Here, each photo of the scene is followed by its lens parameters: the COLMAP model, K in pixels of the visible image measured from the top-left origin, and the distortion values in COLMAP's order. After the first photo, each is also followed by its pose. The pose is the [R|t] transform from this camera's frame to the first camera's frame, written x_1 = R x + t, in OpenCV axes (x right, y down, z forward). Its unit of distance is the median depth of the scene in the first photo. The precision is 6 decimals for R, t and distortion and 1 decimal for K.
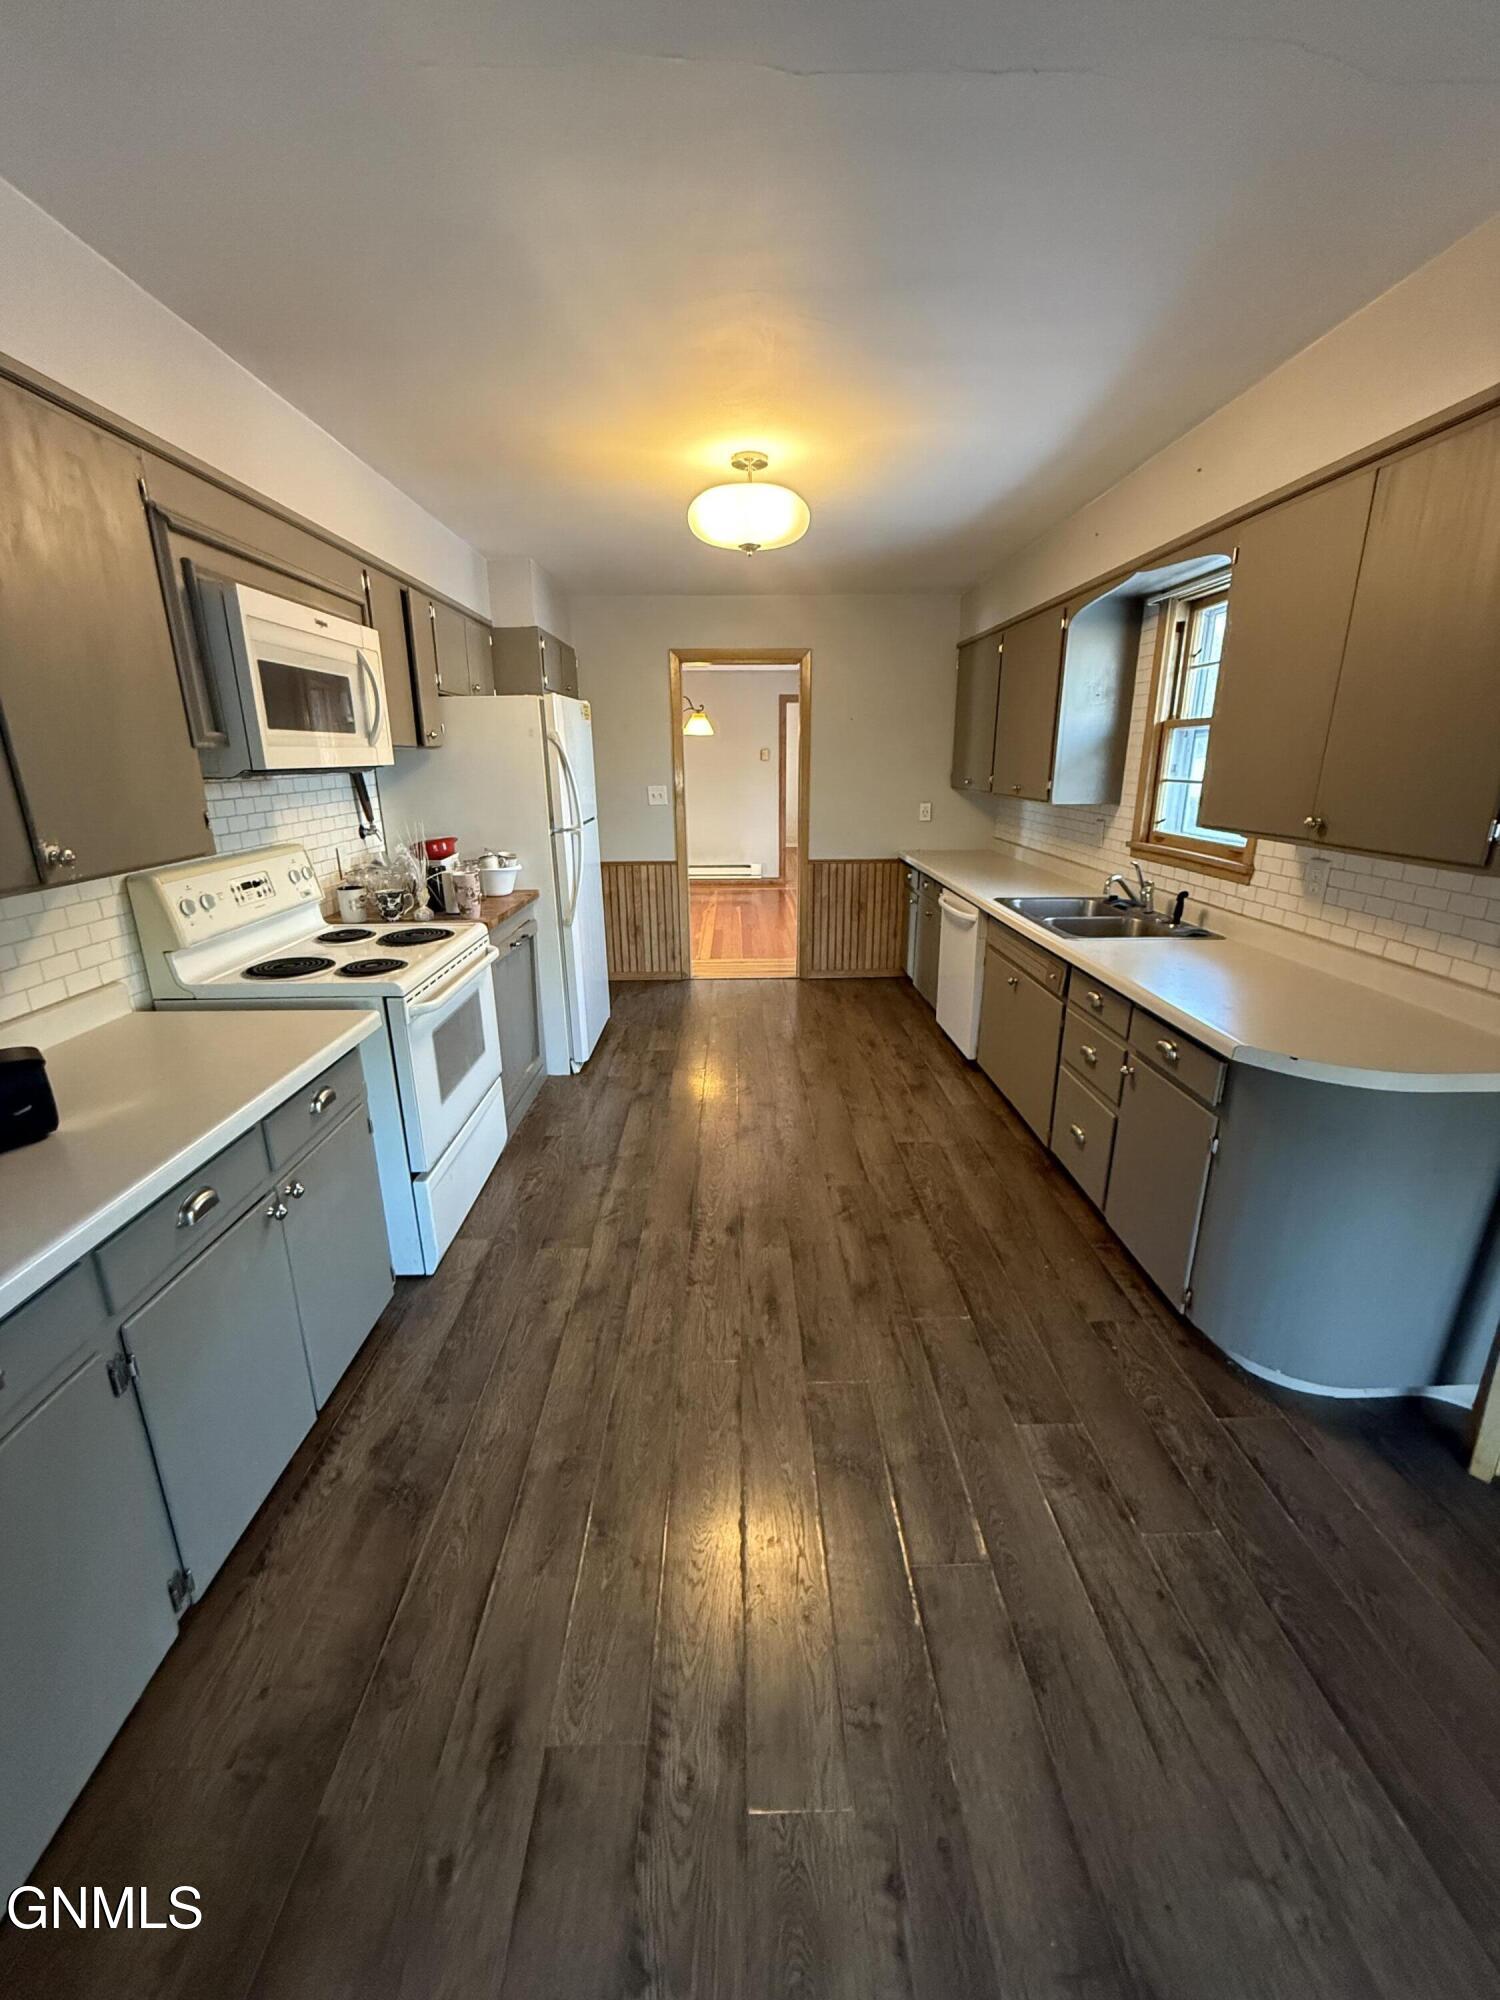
lens RADIAL K [[801.3, 0, 750.3], [0, 801.3, 994.7], [0, 0, 1]] dist [-0.002636, 0.000744]
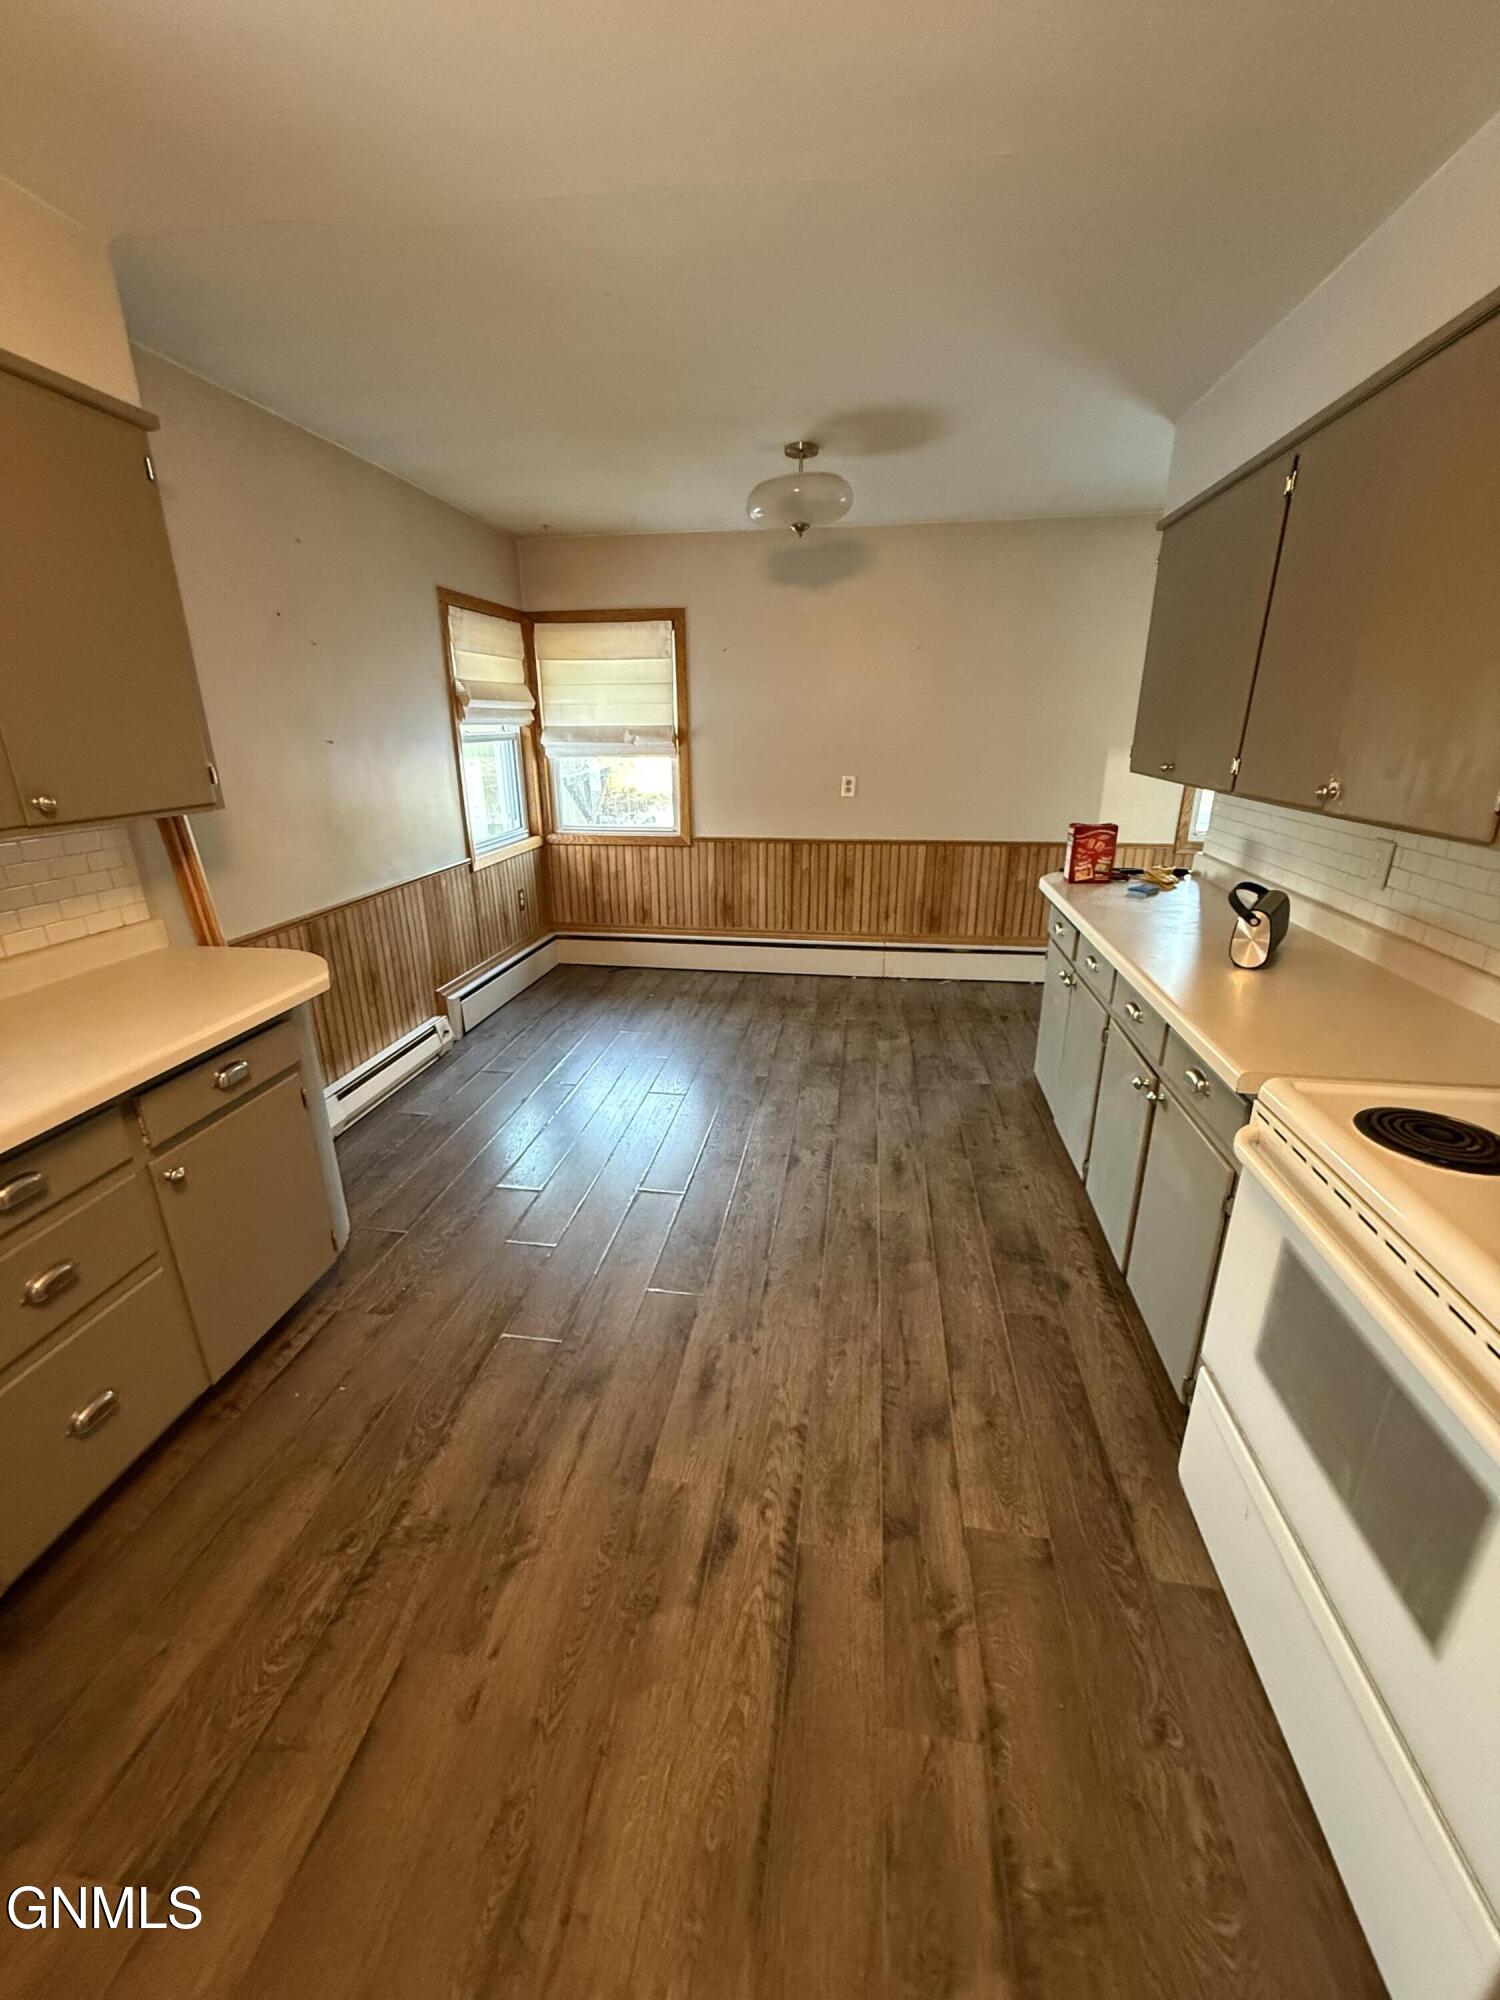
lens RADIAL K [[801.3, 0, 749.8], [0, 801.3, 998.8], [0, 0, 1]] dist [-0.002636, 0.000744]
pose [[-0.986248, -0.045368, 0.158926, -0.129193], [0.055907, 0.813325, 0.579117, -0.407464], [-0.155532, 0.580038, -0.799604, 1.398375]]
